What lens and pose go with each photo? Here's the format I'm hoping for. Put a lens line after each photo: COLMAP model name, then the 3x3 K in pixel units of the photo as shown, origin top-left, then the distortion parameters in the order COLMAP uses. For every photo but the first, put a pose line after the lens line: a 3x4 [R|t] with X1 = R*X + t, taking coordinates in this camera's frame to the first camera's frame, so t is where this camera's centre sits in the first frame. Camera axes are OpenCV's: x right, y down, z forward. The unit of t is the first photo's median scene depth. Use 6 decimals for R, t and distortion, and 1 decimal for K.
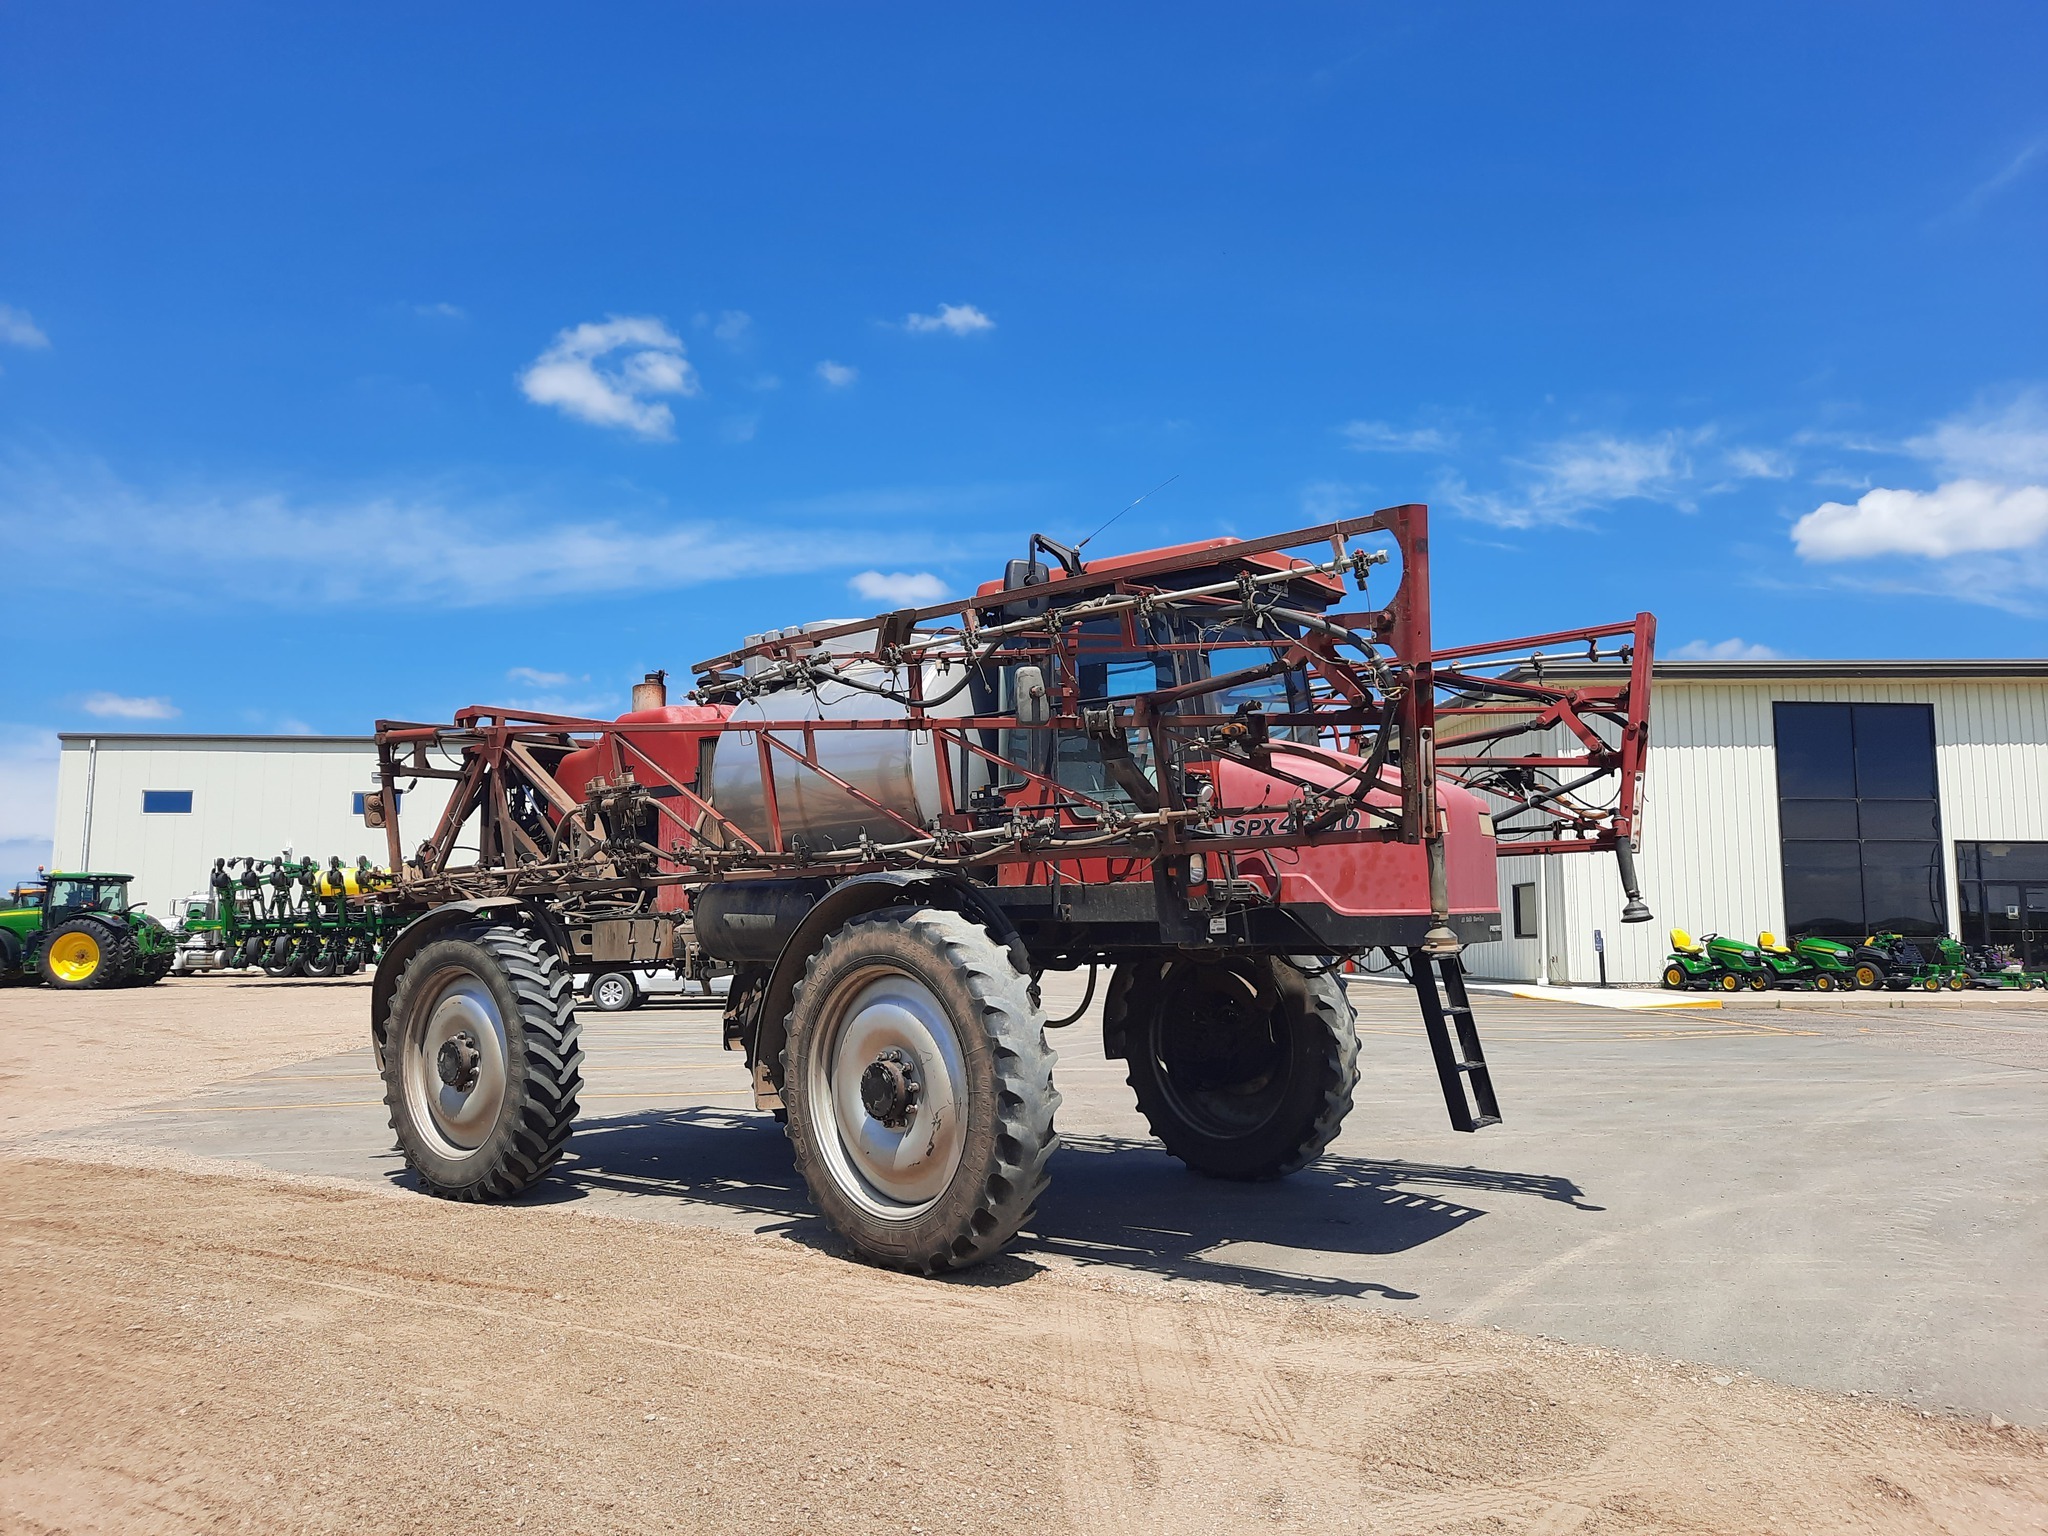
lens RADIAL K [[1499.6, 0, 1024.0], [0, 1499.6, 768.0], [0, 0, 1]] dist [0.013221, -0.006058]
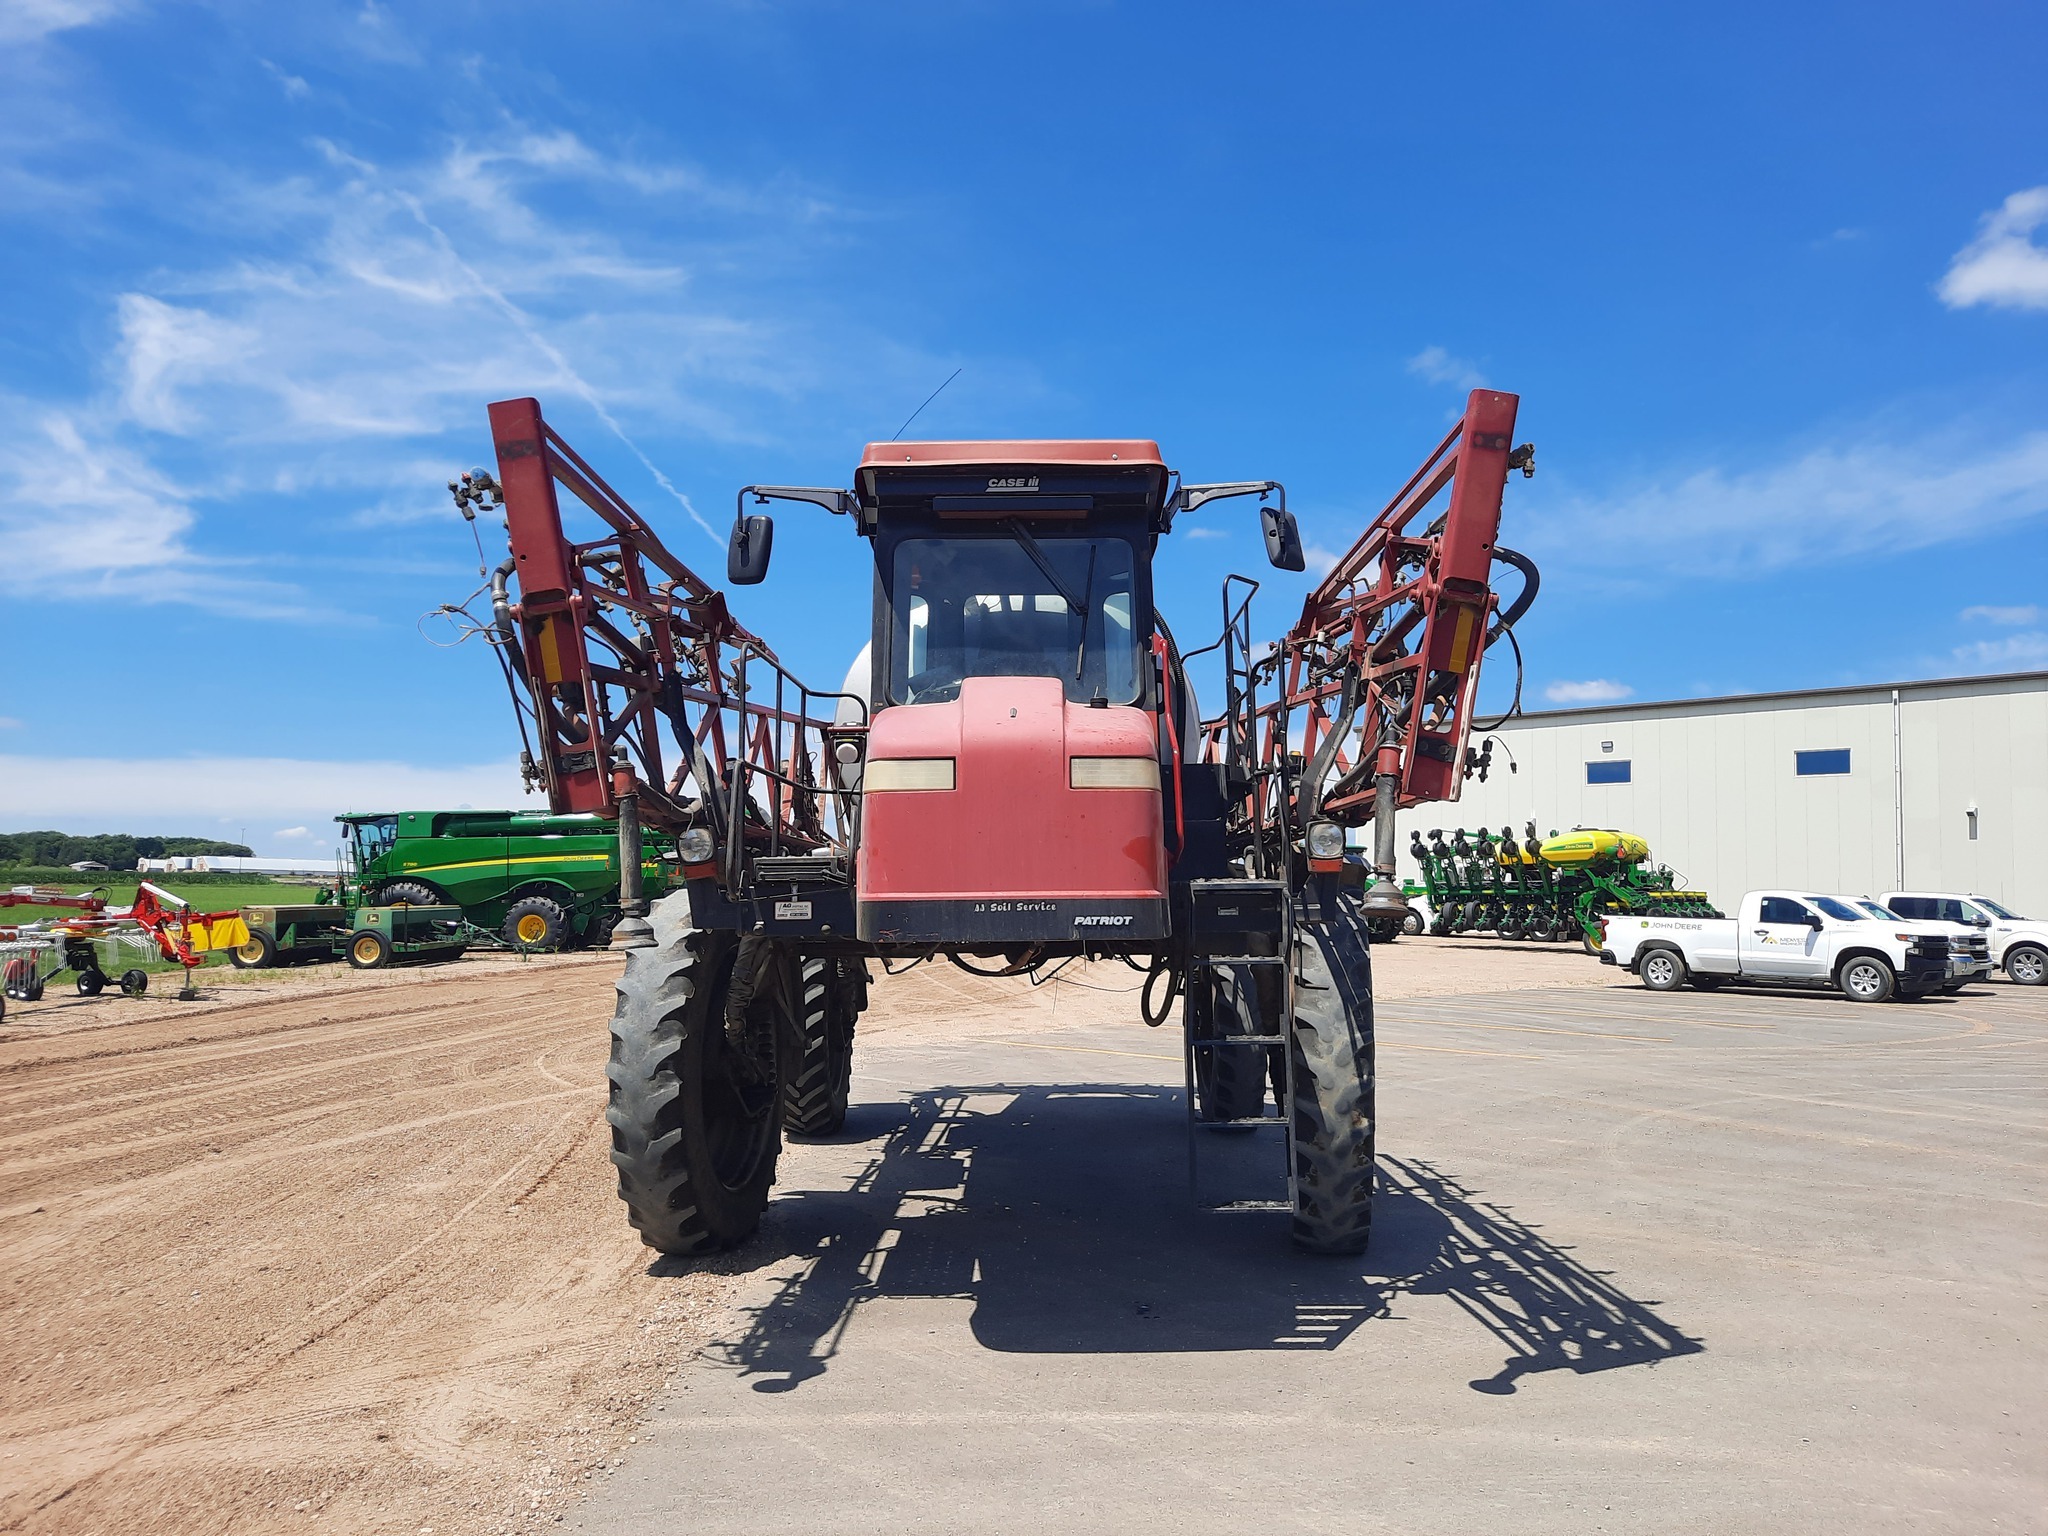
lens RADIAL K [[1485.8, 0, 1022.8], [0, 1485.8, 781.0], [0, 0, 1]] dist [0.046965, -0.058908]
pose [[0.624259, -0.046986, -0.779803, 0.198925], [0.070595, 0.997499, -0.003589, 0.010435], [0.778021, -0.052810, 0.626015, 0.133069]]
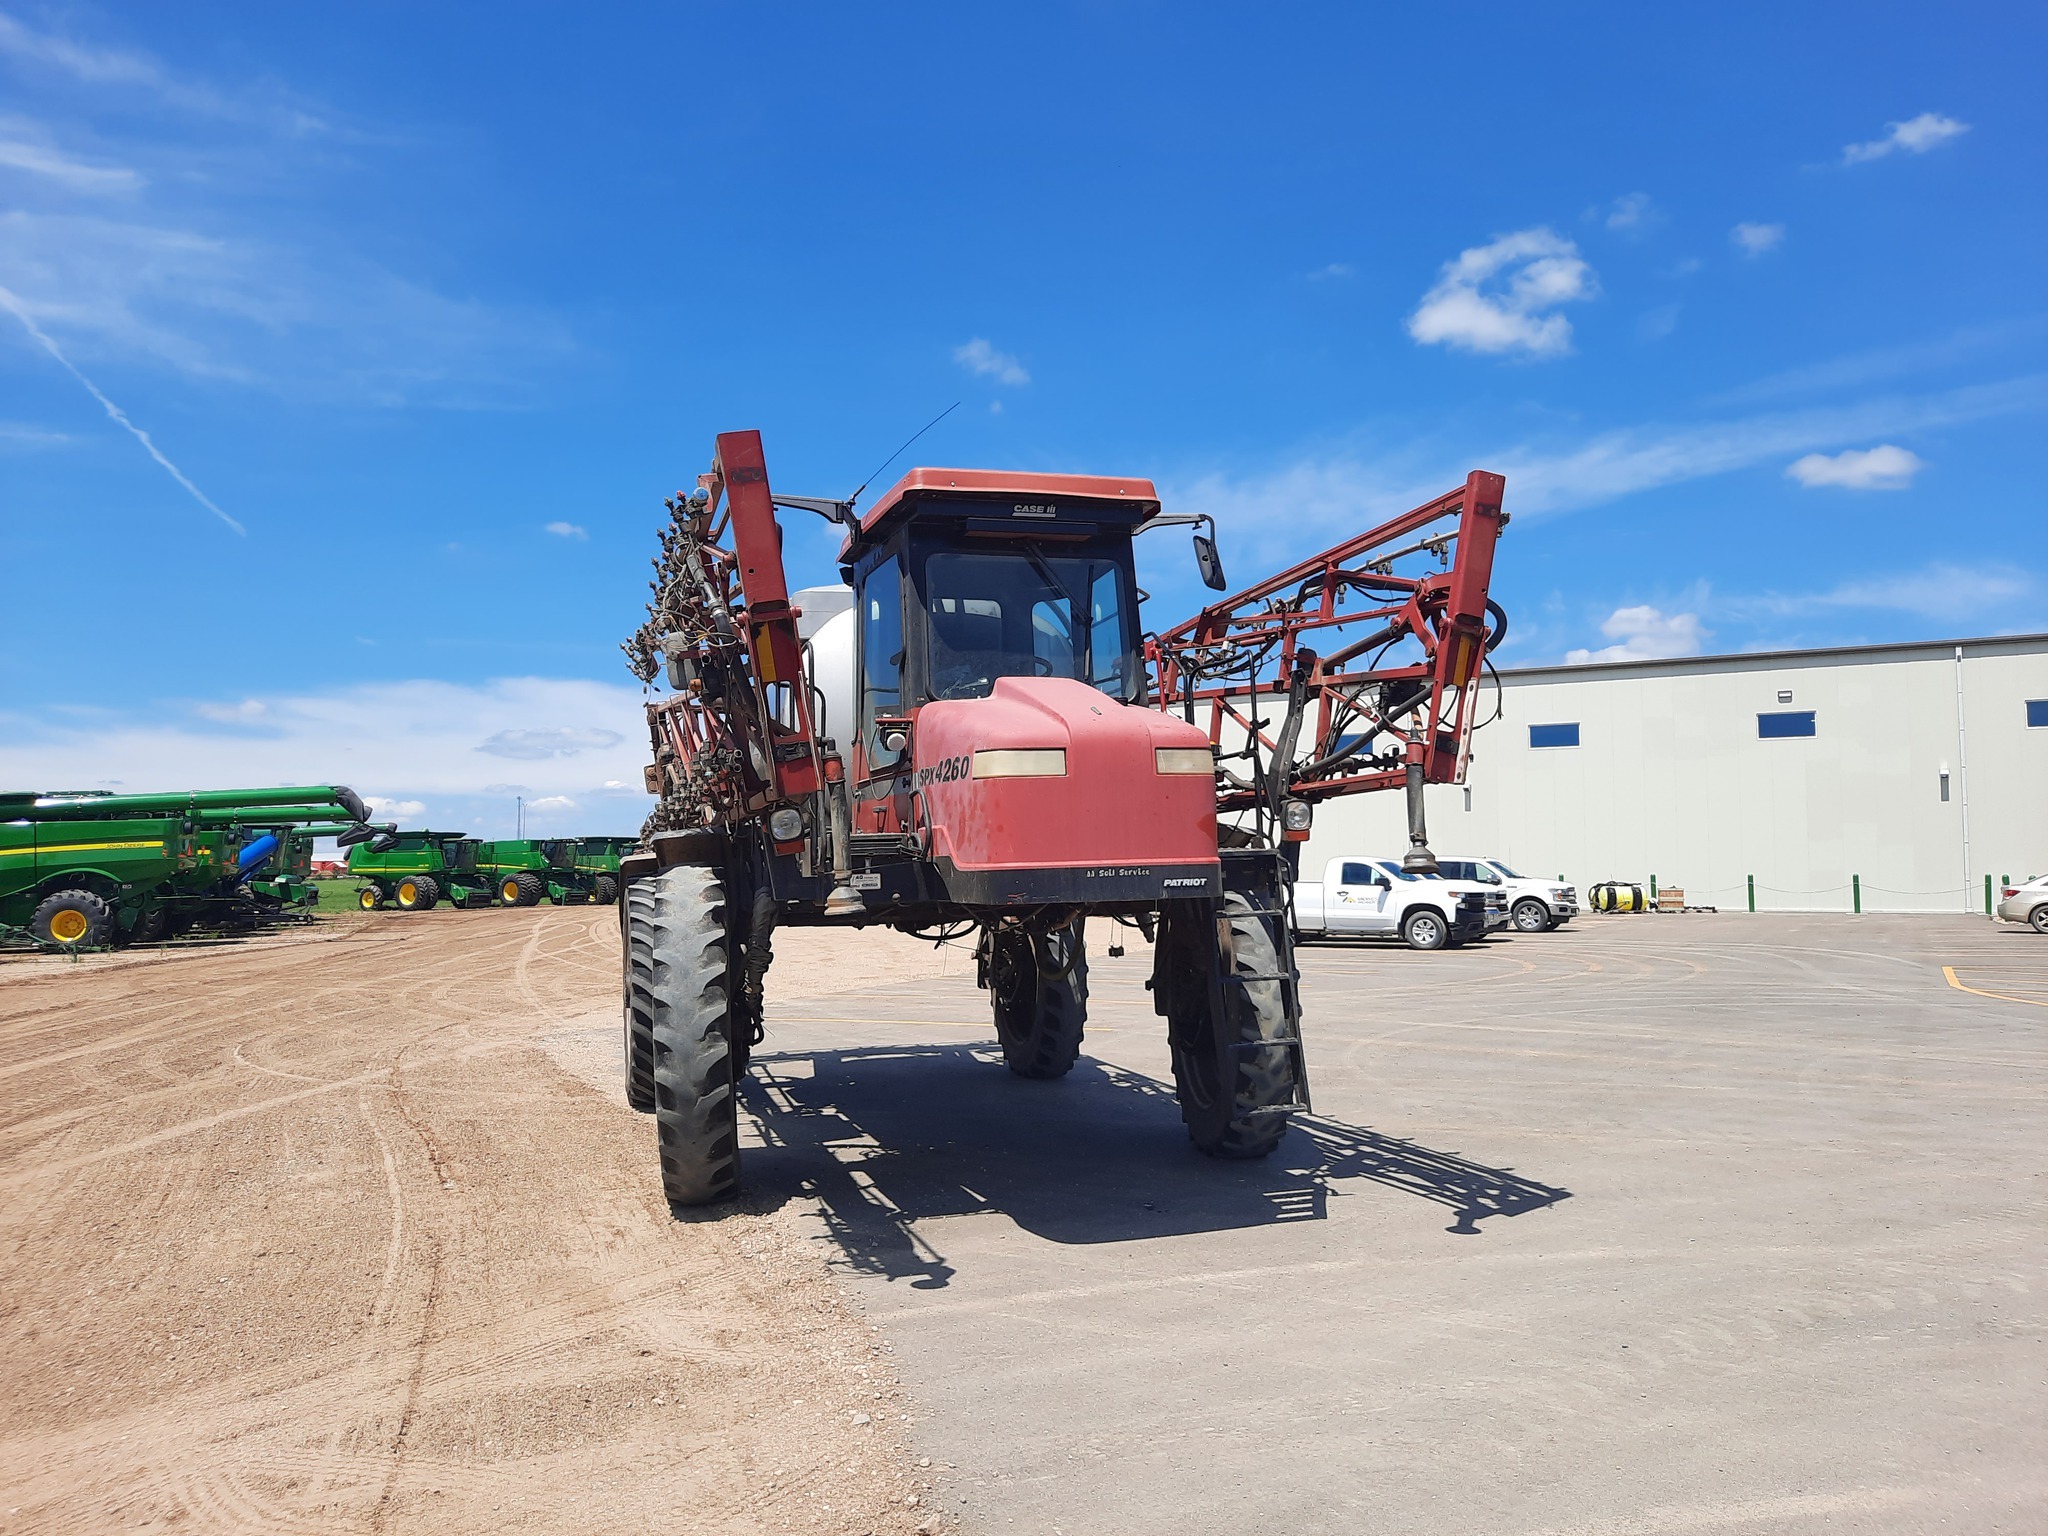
lens RADIAL K [[1492.0, 0, 1017.7], [0, 1492.0, 782.1], [0, 0, 1]] dist [0.024749, -0.000411]
pose [[0.824531, -0.036821, -0.564617, 0.171523], [0.066640, 0.997255, 0.032282, 0.004324], [0.561878, -0.064244, 0.824721, 0.063687]]
